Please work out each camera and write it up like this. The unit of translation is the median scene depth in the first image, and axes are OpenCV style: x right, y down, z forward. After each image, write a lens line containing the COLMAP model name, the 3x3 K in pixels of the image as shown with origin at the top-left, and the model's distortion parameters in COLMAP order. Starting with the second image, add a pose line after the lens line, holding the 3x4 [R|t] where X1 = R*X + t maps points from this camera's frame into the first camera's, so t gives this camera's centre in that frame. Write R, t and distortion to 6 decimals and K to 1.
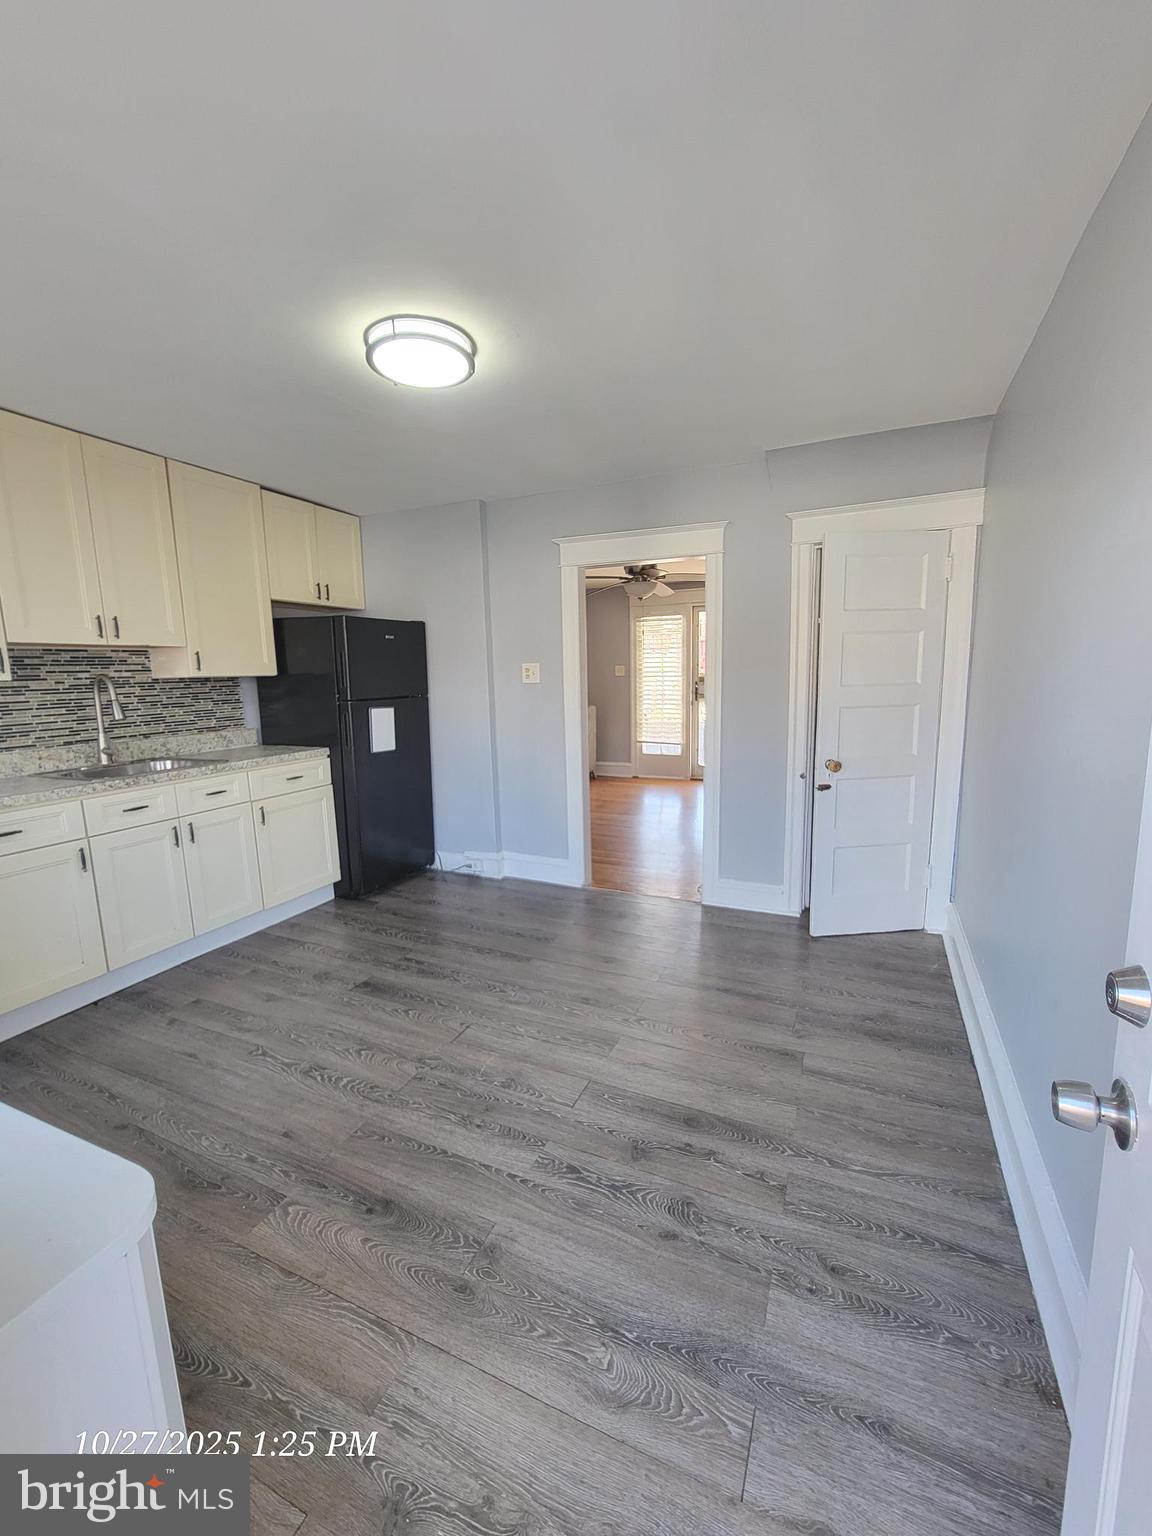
lens RADIAL K [[625.4, 0, 582.1], [0, 625.4, 772.7], [0, 0, 1]] dist [-0.010023, 0.004976]
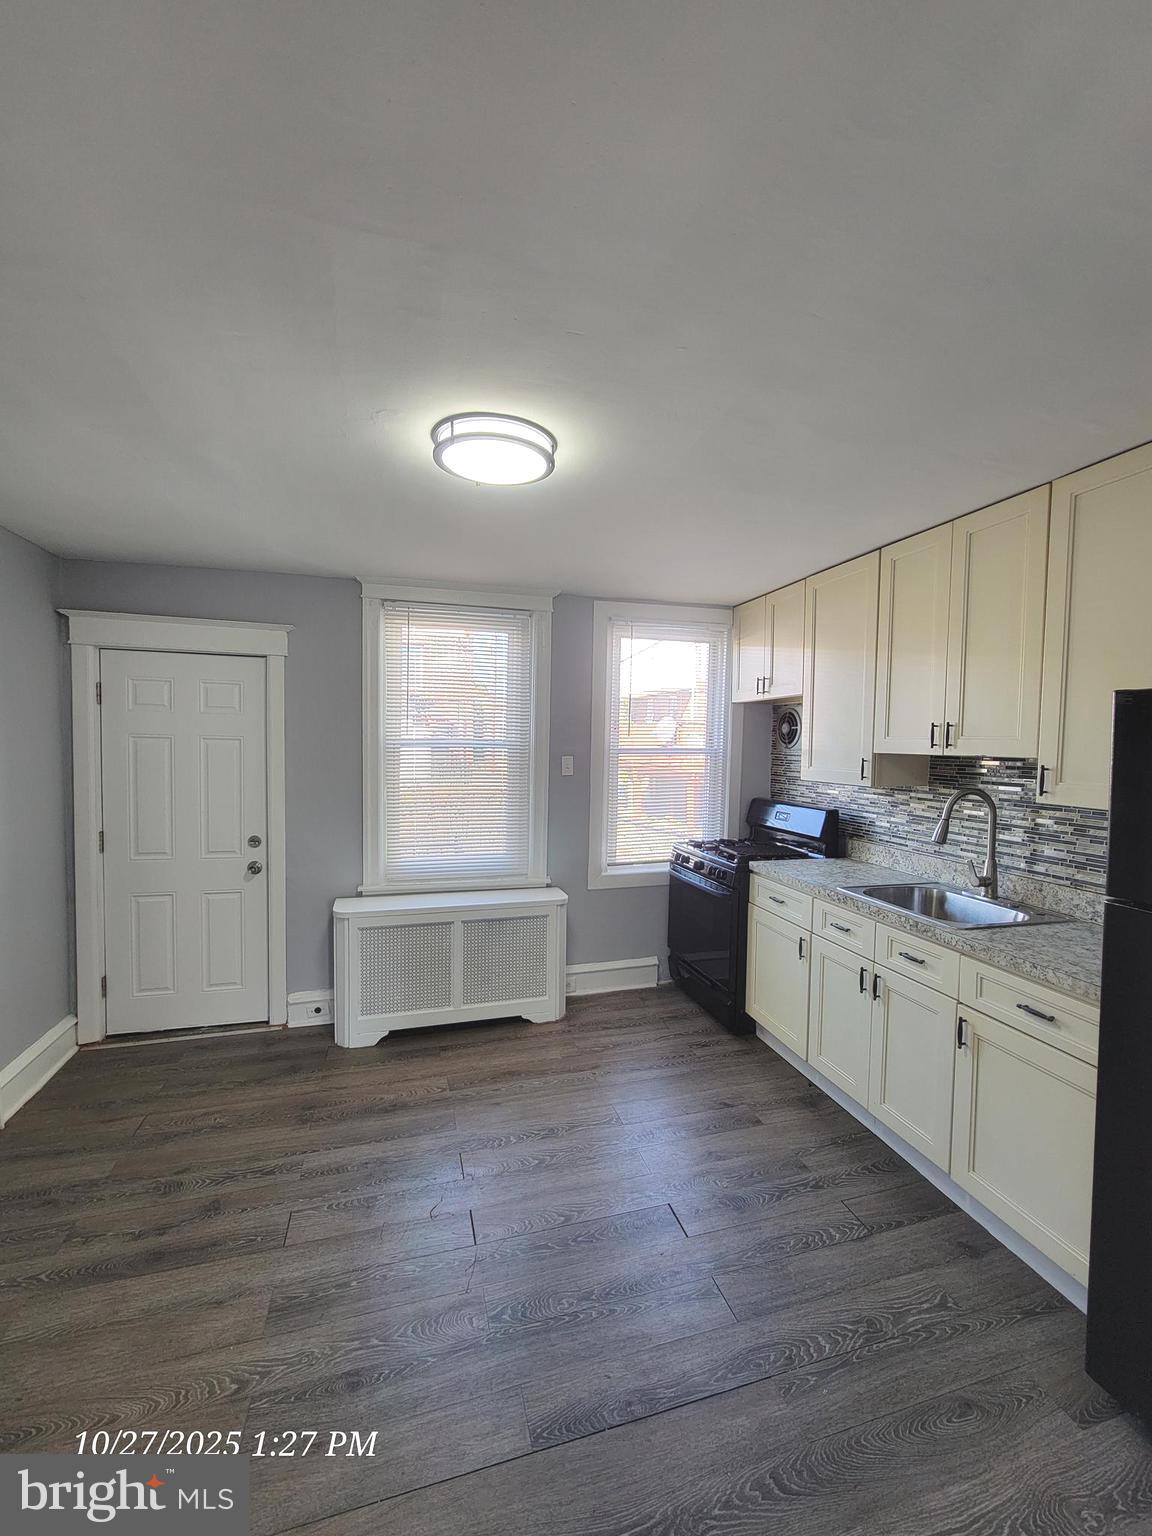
lens RADIAL K [[620.9, 0, 581.5], [0, 620.9, 775.4], [0, 0, 1]] dist [-0.000862, 0.000533]
pose [[-0.759629, 0.045716, -0.648748, 0.169460], [-0.100847, 0.977181, 0.186943, -0.279217], [0.642490, 0.207432, -0.737684, 1.276044]]
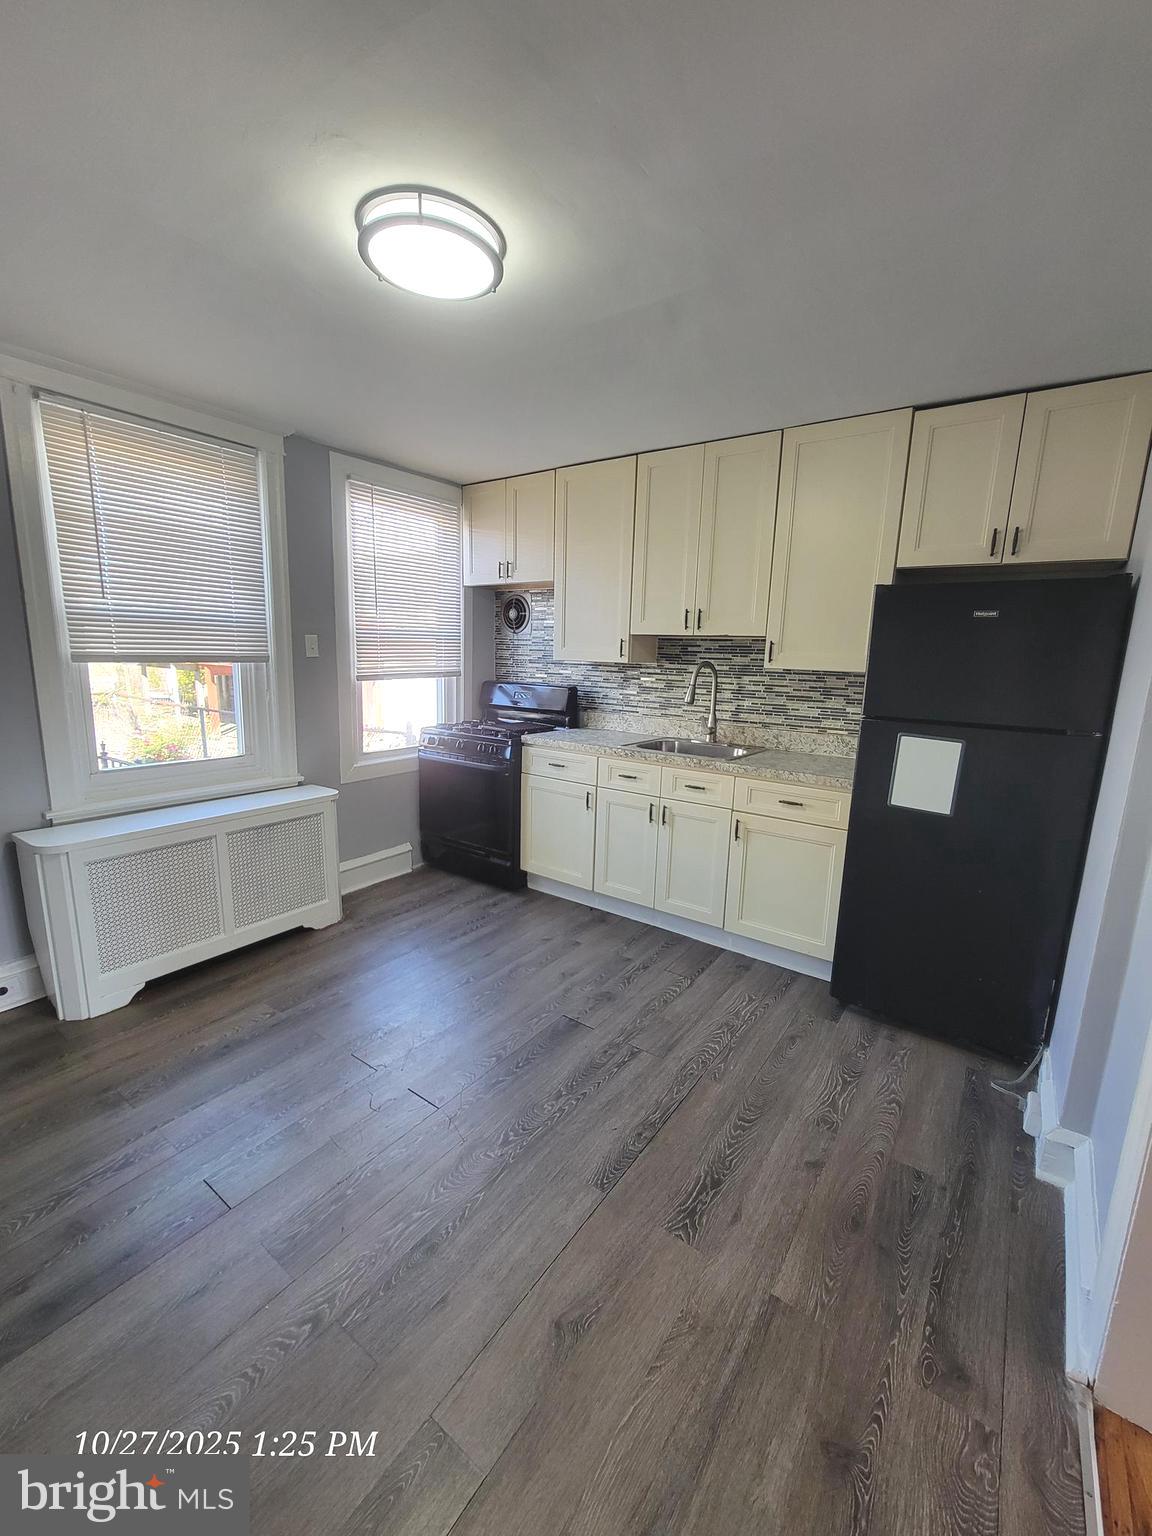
lens RADIAL K [[625.4, 0, 582.1], [0, 625.4, 772.7], [0, 0, 1]] dist [-0.010023, 0.004976]
pose [[-0.192506, 0.203318, -0.960002, 0.391511], [-0.181409, 0.954064, 0.238438, -0.195097], [0.964382, 0.220054, -0.146780, 0.993741]]
